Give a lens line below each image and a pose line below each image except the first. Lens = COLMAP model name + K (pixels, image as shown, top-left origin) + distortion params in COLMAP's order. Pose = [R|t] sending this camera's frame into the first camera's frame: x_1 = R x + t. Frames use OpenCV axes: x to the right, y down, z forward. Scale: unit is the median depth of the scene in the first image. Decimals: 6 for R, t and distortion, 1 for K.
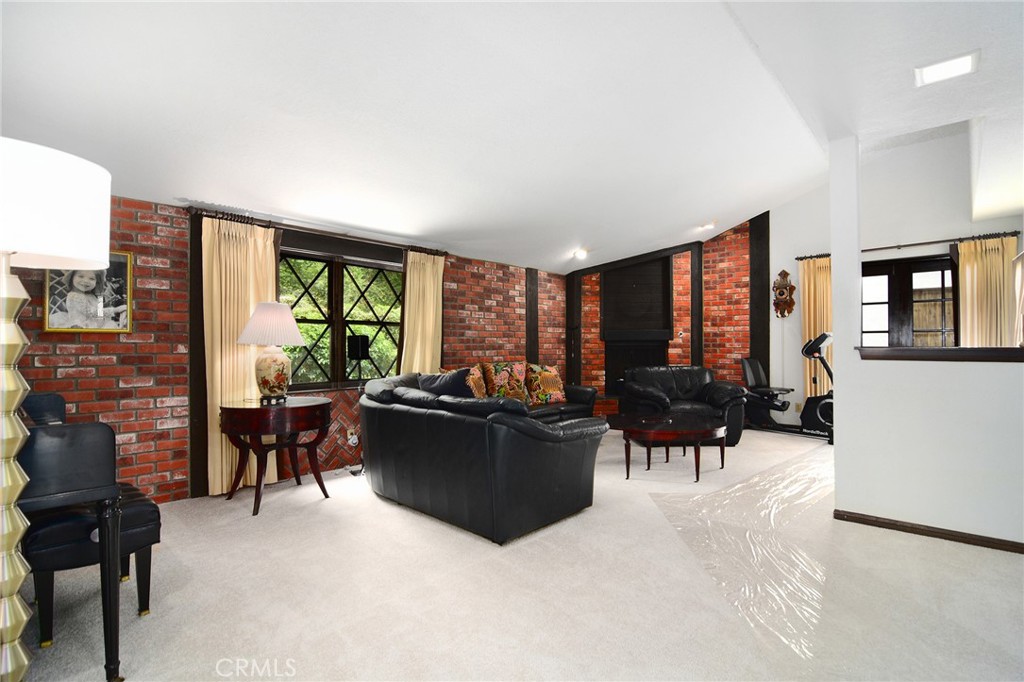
lens RADIAL K [[488.0, 0, 512.3], [0, 488.0, 347.0], [0, 0, 1]] dist [-0.028180, -0.006172]
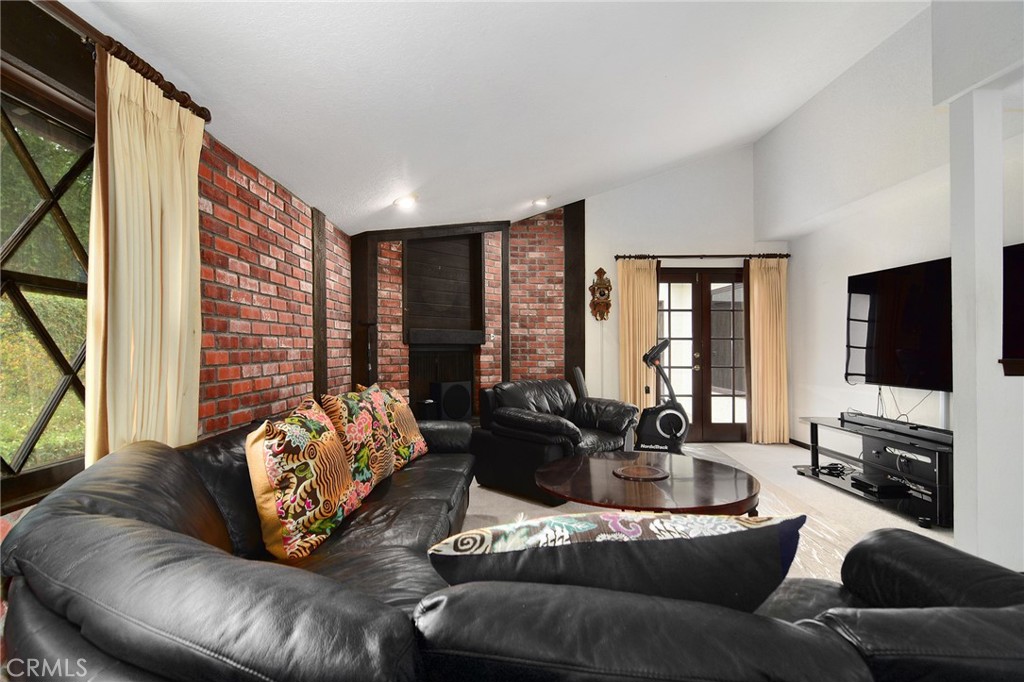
lens RADIAL K [[488.0, 0, 520.0], [0, 488.0, 357.0], [0, 0, 1]] dist [-0.028180, -0.006172]
pose [[0.722816, -0.007173, 0.691003, -0.171326], [-0.003318, 0.999899, 0.013850, -0.005713], [-0.691032, -0.012304, 0.722719, 0.438804]]
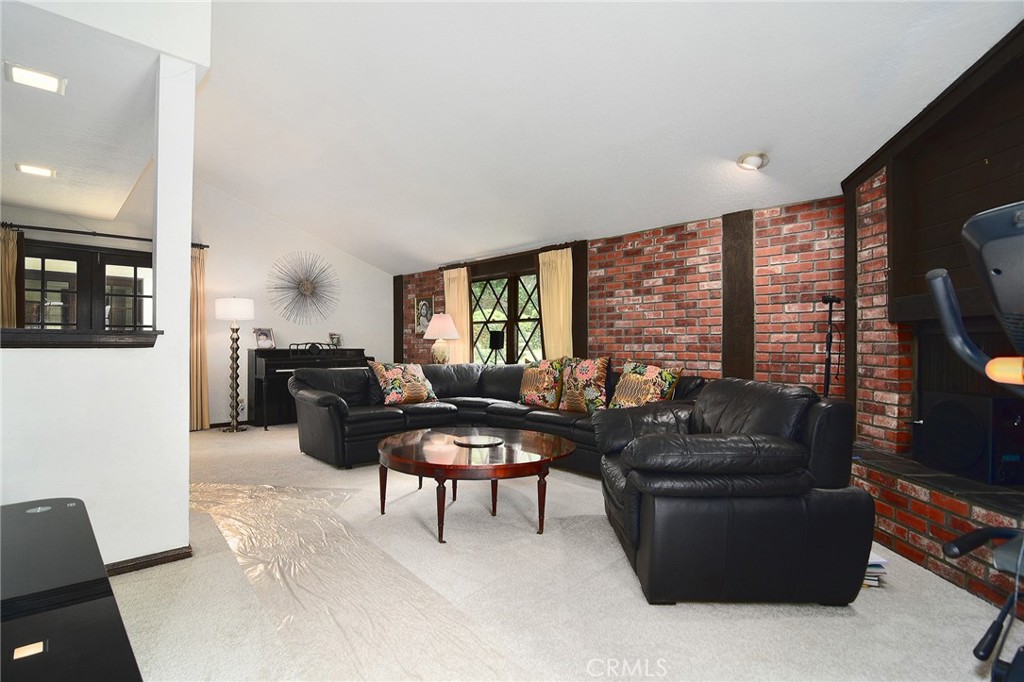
lens RADIAL K [[522.0, 0, 508.3], [0, 522.0, 336.6], [0, 0, 1]] dist [-0.003332, -0.000006]
pose [[-0.086376, -0.011960, -0.996191, 0.708788], [-0.001104, 0.999928, -0.011909, 0.004697], [0.996262, 0.000071, -0.086383, 0.750862]]
